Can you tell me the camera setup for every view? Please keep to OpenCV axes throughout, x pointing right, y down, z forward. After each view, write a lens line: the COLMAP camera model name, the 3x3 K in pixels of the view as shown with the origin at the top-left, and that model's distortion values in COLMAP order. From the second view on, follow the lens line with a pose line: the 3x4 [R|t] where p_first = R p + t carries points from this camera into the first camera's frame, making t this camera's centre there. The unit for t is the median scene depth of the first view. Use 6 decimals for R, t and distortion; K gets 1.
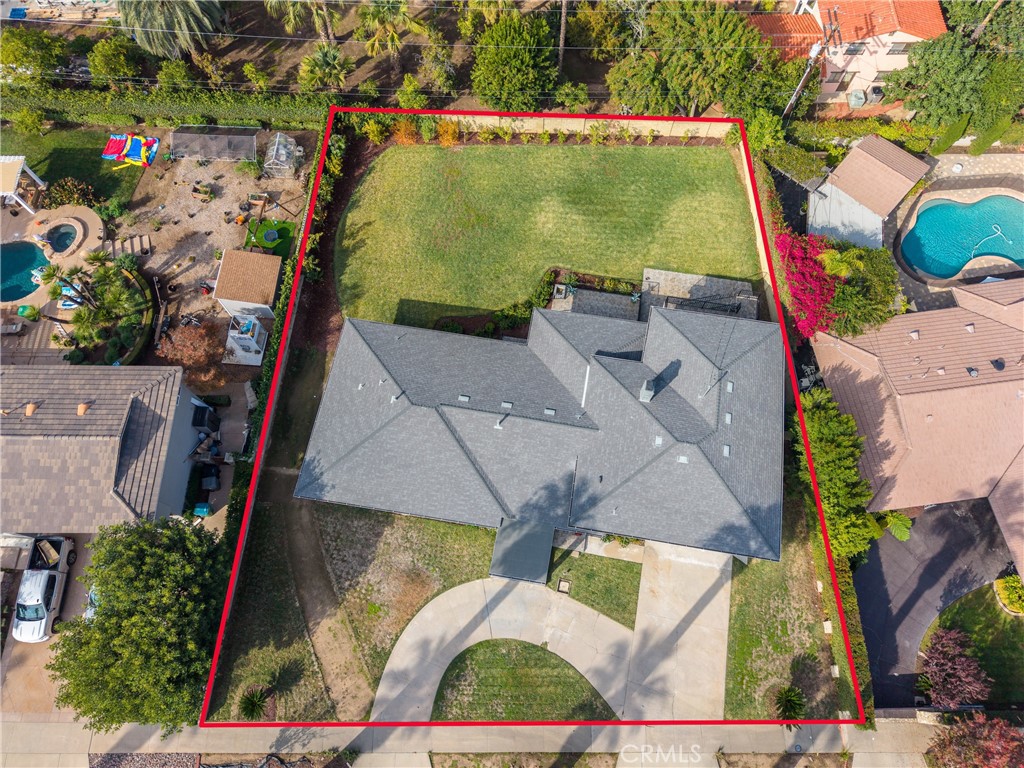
lens RADIAL K [[679.0, 0, 509.8], [0, 679.0, 385.9], [0, 0, 1]] dist [0.031175, -0.034943]
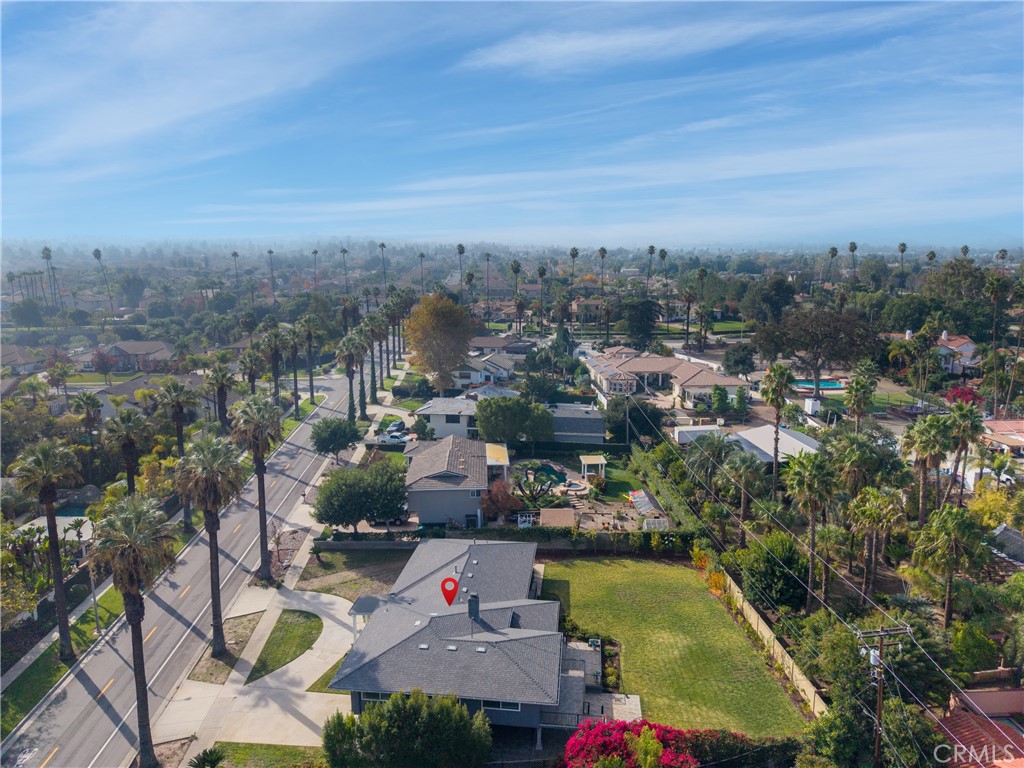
lens RADIAL K [[680.8, 0, 512.0], [0, 680.8, 384.0], [0, 0, 1]] dist [0.004422, 0.000361]
pose [[0.052777, 0.171164, -0.983828, 1.331822], [-0.928962, 0.369891, 0.014519, -0.221482], [0.366394, 0.913172, 0.178526, 0.392001]]
